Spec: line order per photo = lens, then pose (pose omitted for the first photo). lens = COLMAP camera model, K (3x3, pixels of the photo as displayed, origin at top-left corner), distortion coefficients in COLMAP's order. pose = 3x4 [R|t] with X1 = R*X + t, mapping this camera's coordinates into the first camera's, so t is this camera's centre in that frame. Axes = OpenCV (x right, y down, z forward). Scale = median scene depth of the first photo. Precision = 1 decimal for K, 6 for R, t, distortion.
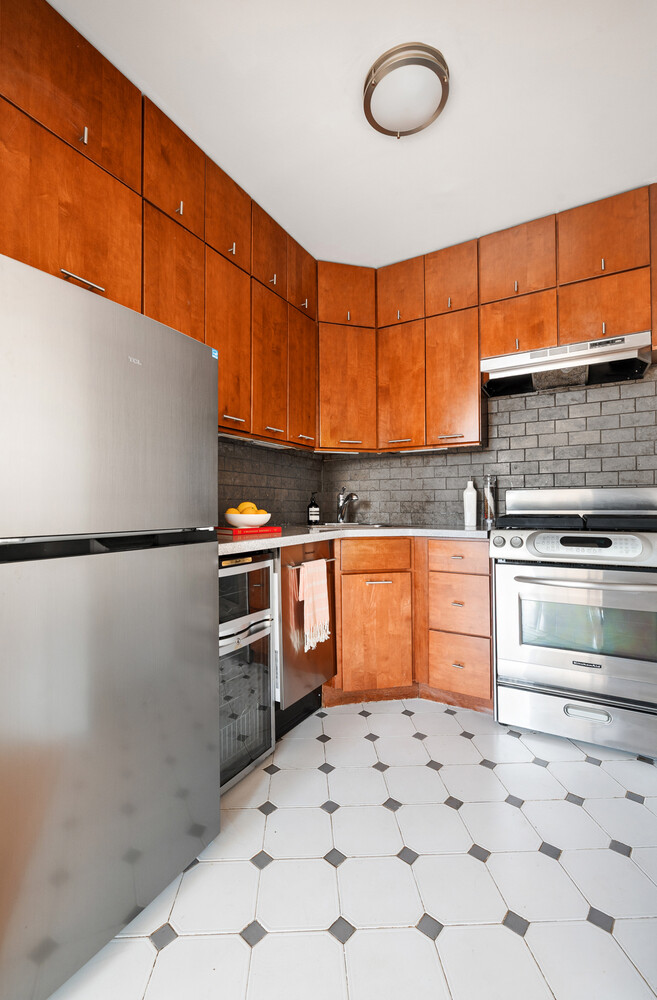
lens RADIAL K [[424.2, 0, 321.6], [0, 424.2, 496.9], [0, 0, 1]] dist [-0.000058, 0.000163]
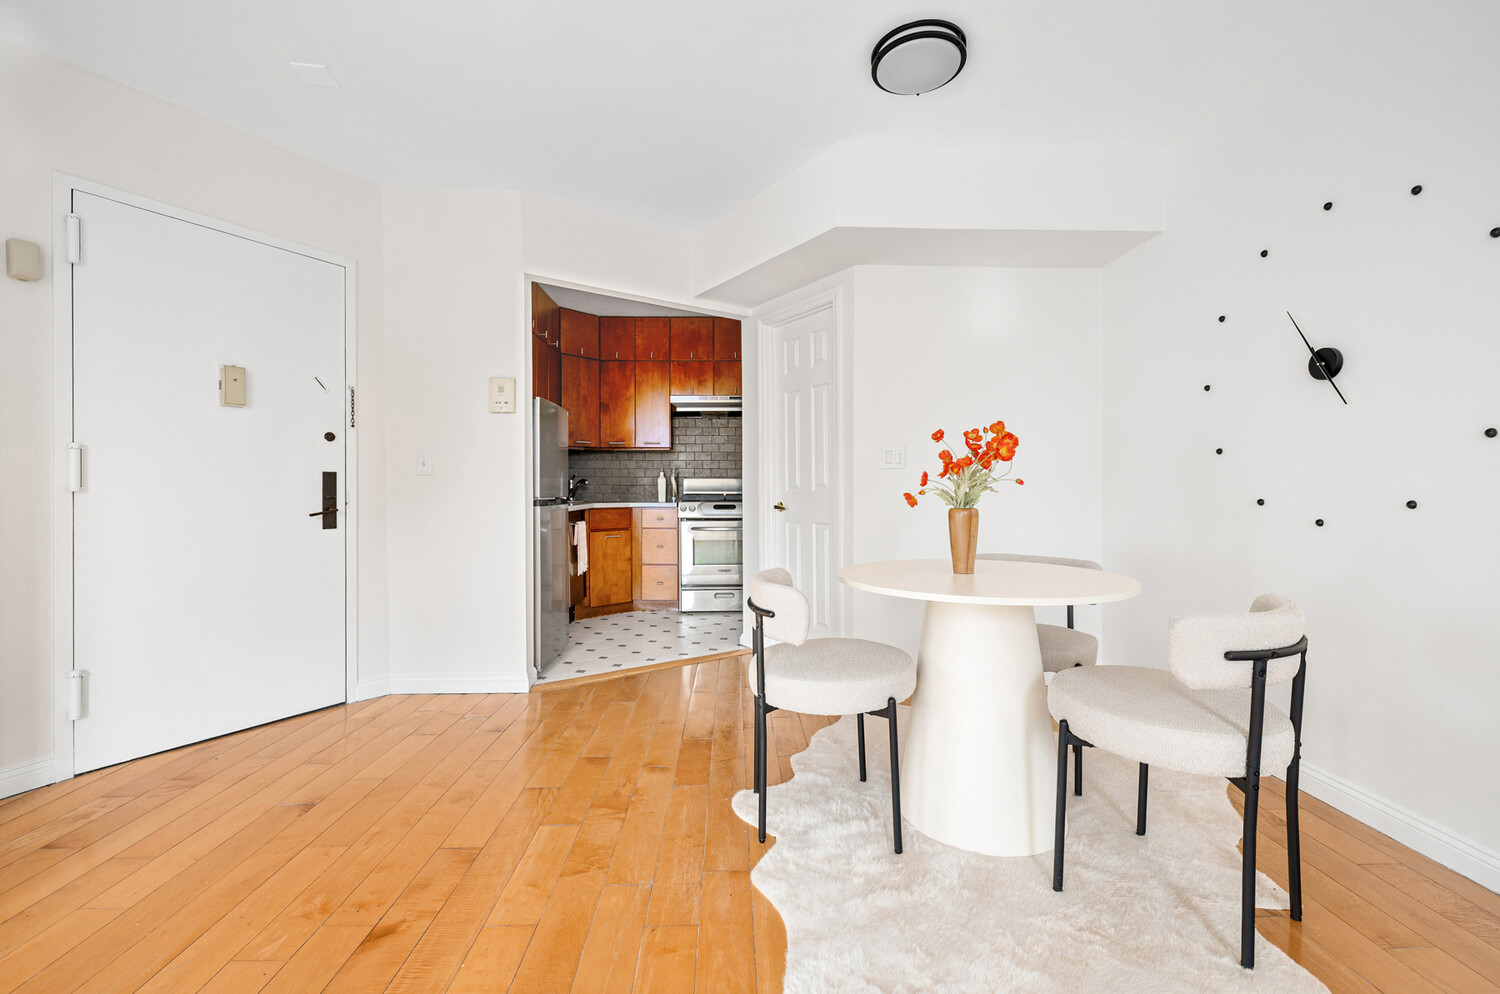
lens RADIAL K [[647.6, 0, 750.0], [0, 647.6, 497.0], [0, 0, 1]] dist [-0.001089, -0.000175]
pose [[0.845353, -0.001998, 0.534204, -0.672163], [-0.013190, 0.999610, 0.024612, -0.010236], [-0.534045, -0.027852, 0.844997, -1.218178]]
